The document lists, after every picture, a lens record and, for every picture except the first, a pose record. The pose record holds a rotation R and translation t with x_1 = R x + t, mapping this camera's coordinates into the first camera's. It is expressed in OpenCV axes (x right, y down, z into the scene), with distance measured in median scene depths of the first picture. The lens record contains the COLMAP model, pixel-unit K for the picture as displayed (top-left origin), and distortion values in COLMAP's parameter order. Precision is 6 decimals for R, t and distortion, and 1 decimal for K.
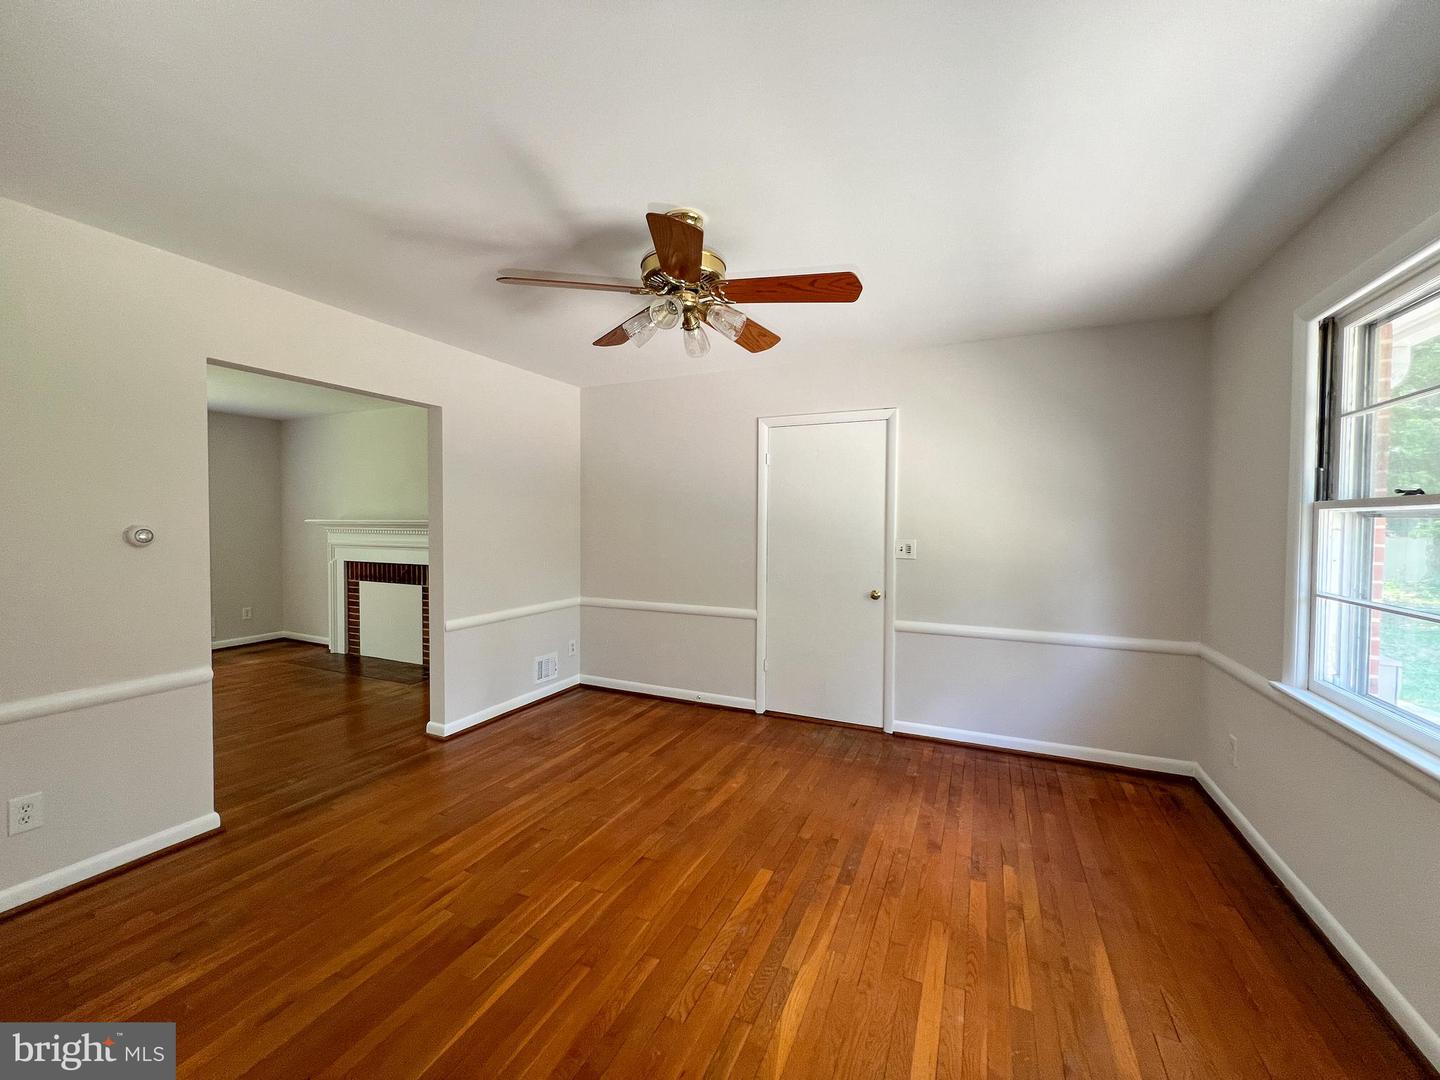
lens RADIAL K [[575.8, 0, 715.1], [0, 575.8, 534.8], [0, 0, 1]] dist [-0.001405, -0.000094]
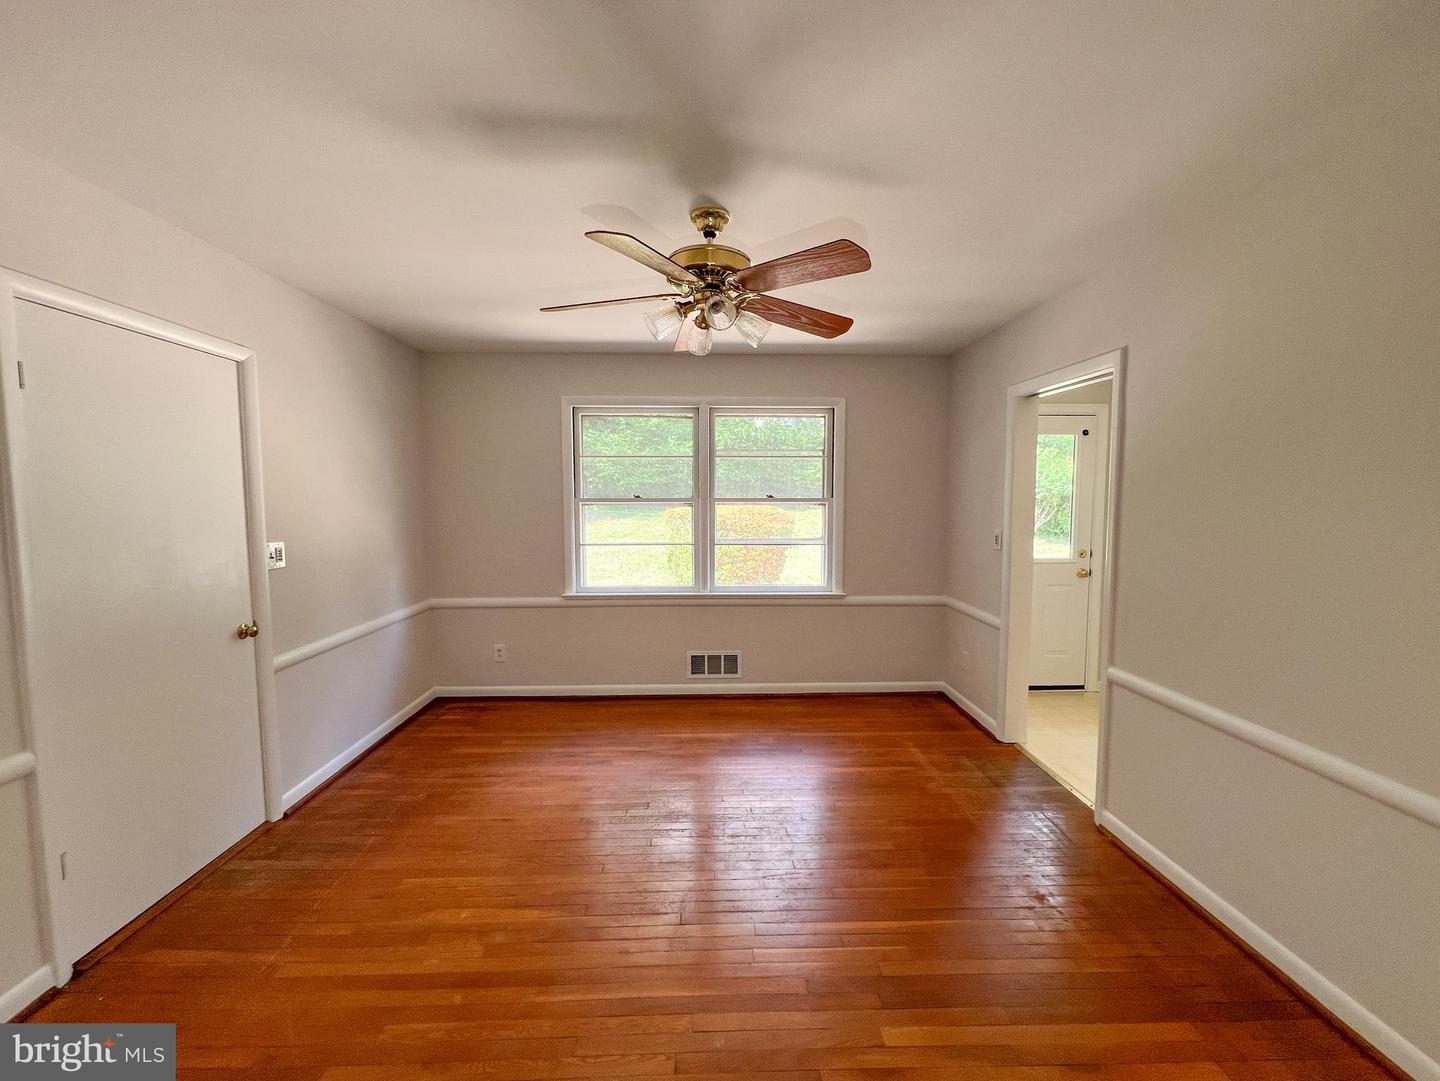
lens RADIAL K [[594.5, 0, 720.0], [0, 594.5, 540.5], [0, 0, 1]] dist [0.000060, 0.000091]
pose [[-0.453637, -0.073706, 0.888133, -0.685675], [0.017352, 0.995655, 0.091492, -0.061924], [-0.891018, 0.056915, -0.450387, 1.012149]]
